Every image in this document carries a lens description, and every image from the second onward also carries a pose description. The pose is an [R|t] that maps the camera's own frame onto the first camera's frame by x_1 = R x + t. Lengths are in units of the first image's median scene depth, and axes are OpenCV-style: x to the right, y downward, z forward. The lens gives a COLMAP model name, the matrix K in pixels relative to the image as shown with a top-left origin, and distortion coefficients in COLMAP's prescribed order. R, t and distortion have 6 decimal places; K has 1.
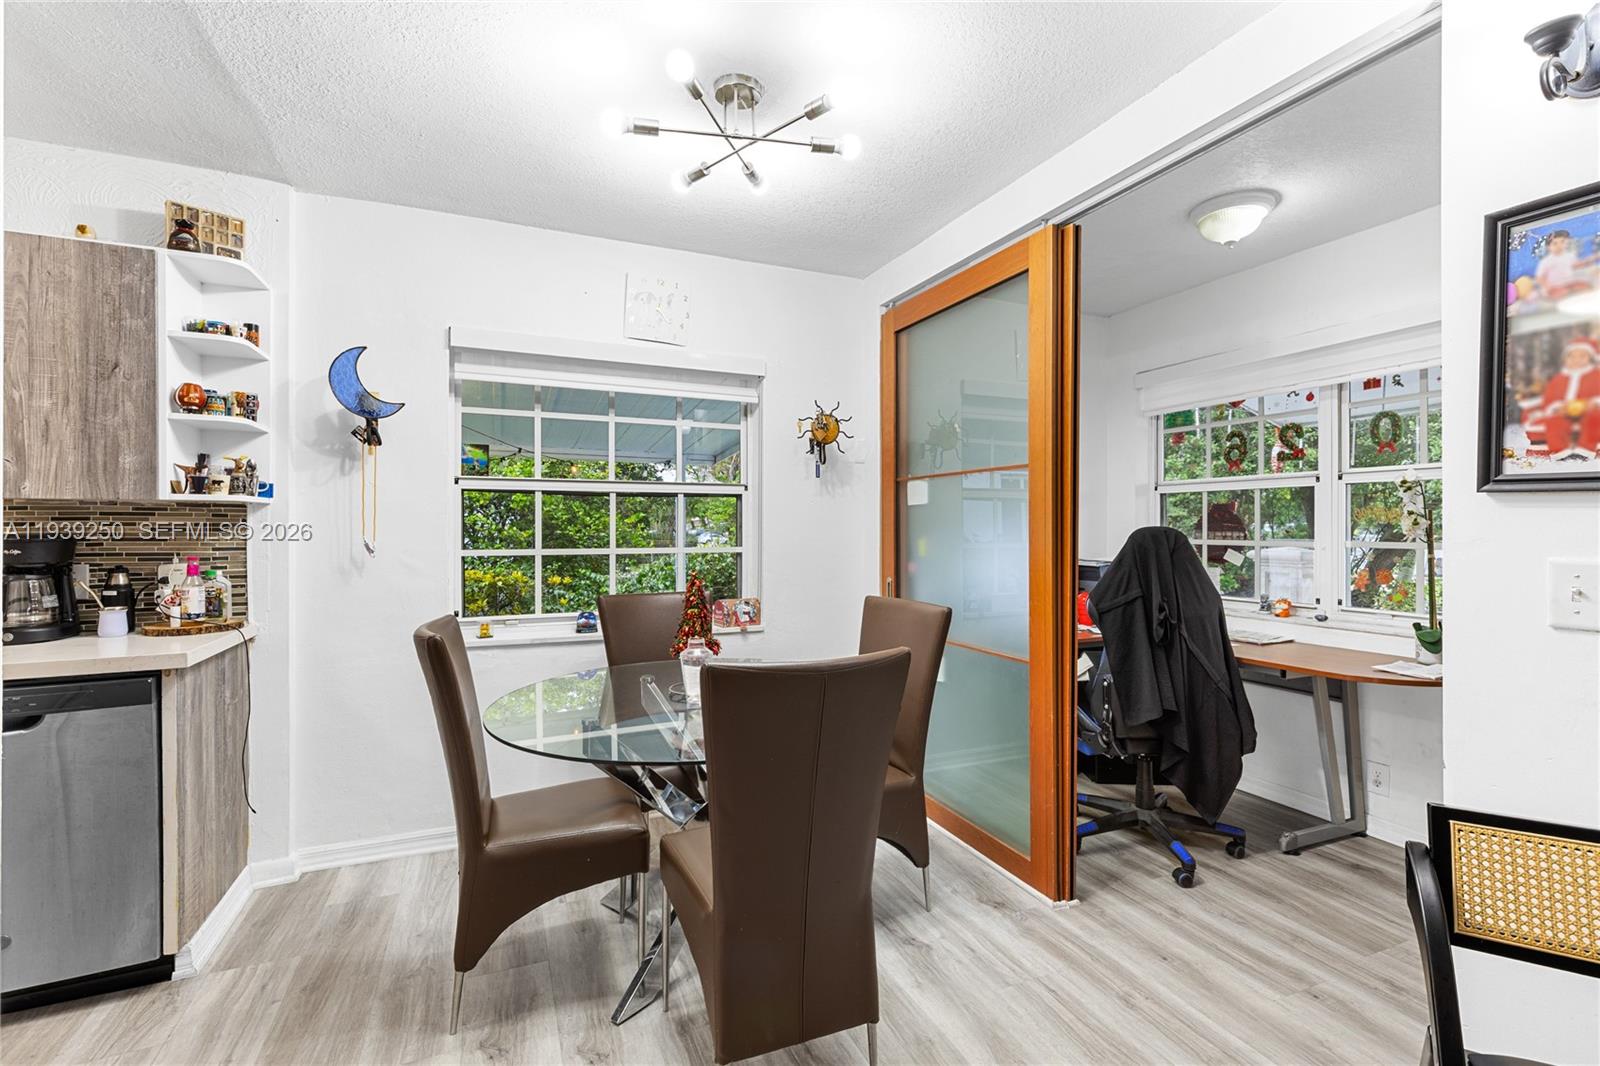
lens RADIAL K [[717.1, 0, 799.3], [0, 717.1, 525.1], [0, 0, 1]] dist [0.004318, -0.001241]
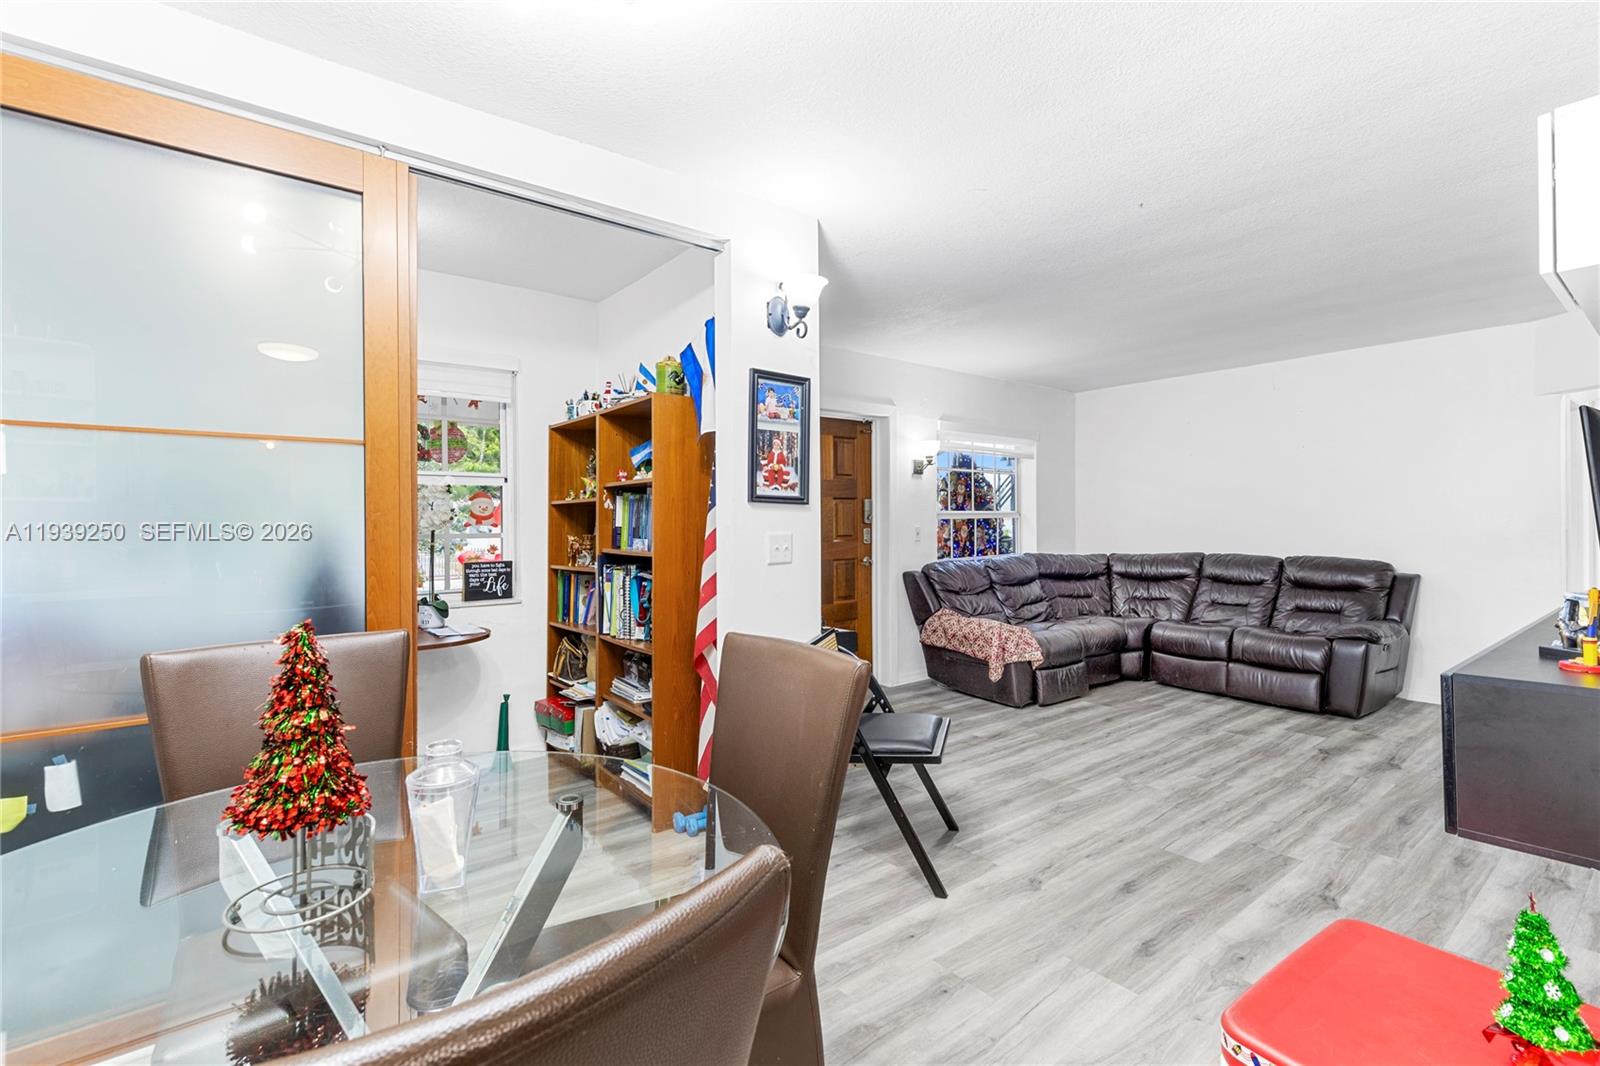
lens RADIAL K [[717.1, 0, 795.8], [0, 717.1, 520.3], [0, 0, 1]] dist [0.004318, -0.001241]
pose [[-0.248830, 0.001363, 0.968546, -0.636405], [0.002080, 0.999997, -0.000873, 0.004705], [-0.968545, 0.001798, -0.248832, 0.831208]]
